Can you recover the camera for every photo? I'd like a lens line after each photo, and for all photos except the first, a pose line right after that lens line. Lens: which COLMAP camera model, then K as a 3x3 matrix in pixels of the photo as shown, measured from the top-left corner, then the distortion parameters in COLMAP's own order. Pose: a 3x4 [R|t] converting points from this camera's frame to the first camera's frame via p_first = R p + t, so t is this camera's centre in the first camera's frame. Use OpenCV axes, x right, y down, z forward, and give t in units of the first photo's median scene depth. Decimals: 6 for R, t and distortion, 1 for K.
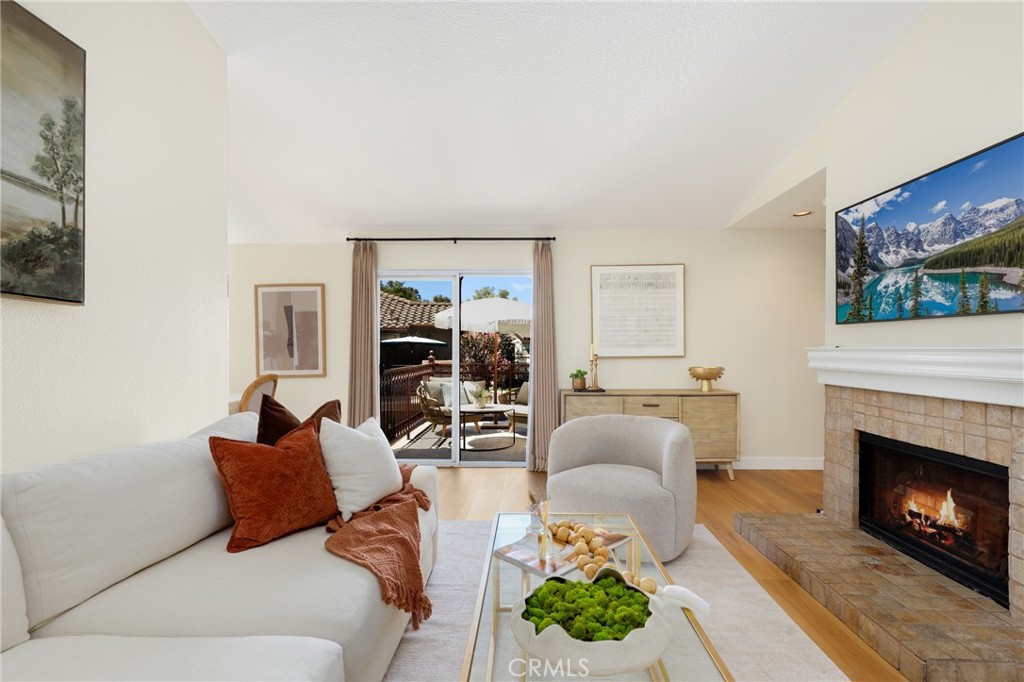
lens RADIAL K [[478.4, 0, 520.5], [0, 478.4, 349.2], [0, 0, 1]] dist [0.002189, -0.000628]
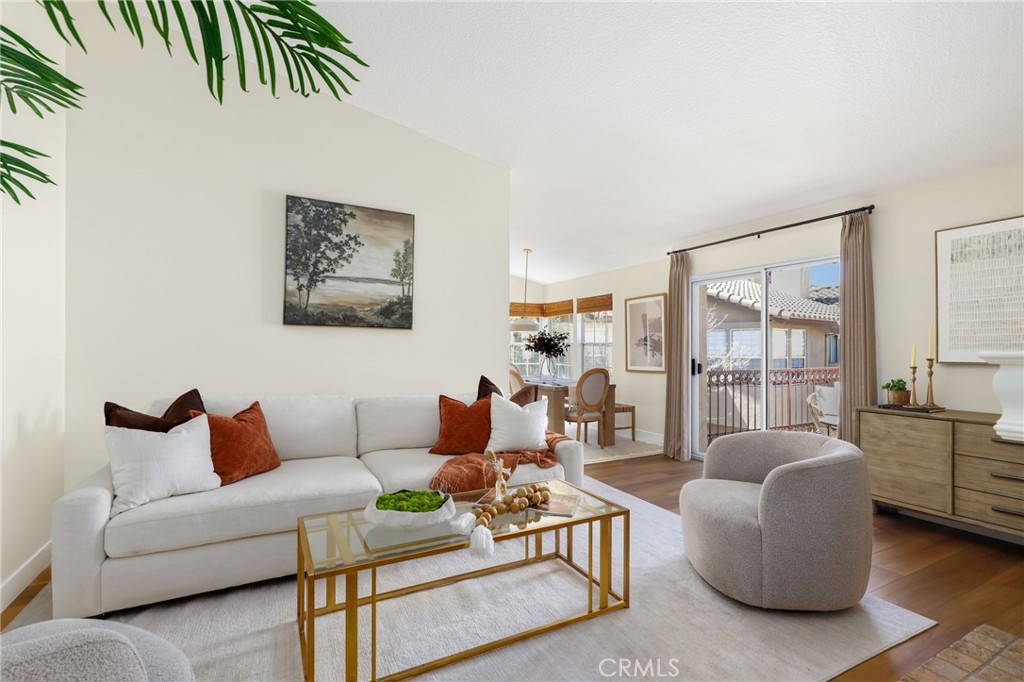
lens RADIAL K [[478.4, 0, 511.2], [0, 478.4, 343.7], [0, 0, 1]] dist [0.002189, -0.000628]
pose [[0.482996, -0.006045, -0.875602, 1.266588], [-0.002288, 0.999964, -0.008165, -0.010028], [0.875620, 0.005947, 0.482965, 0.332277]]
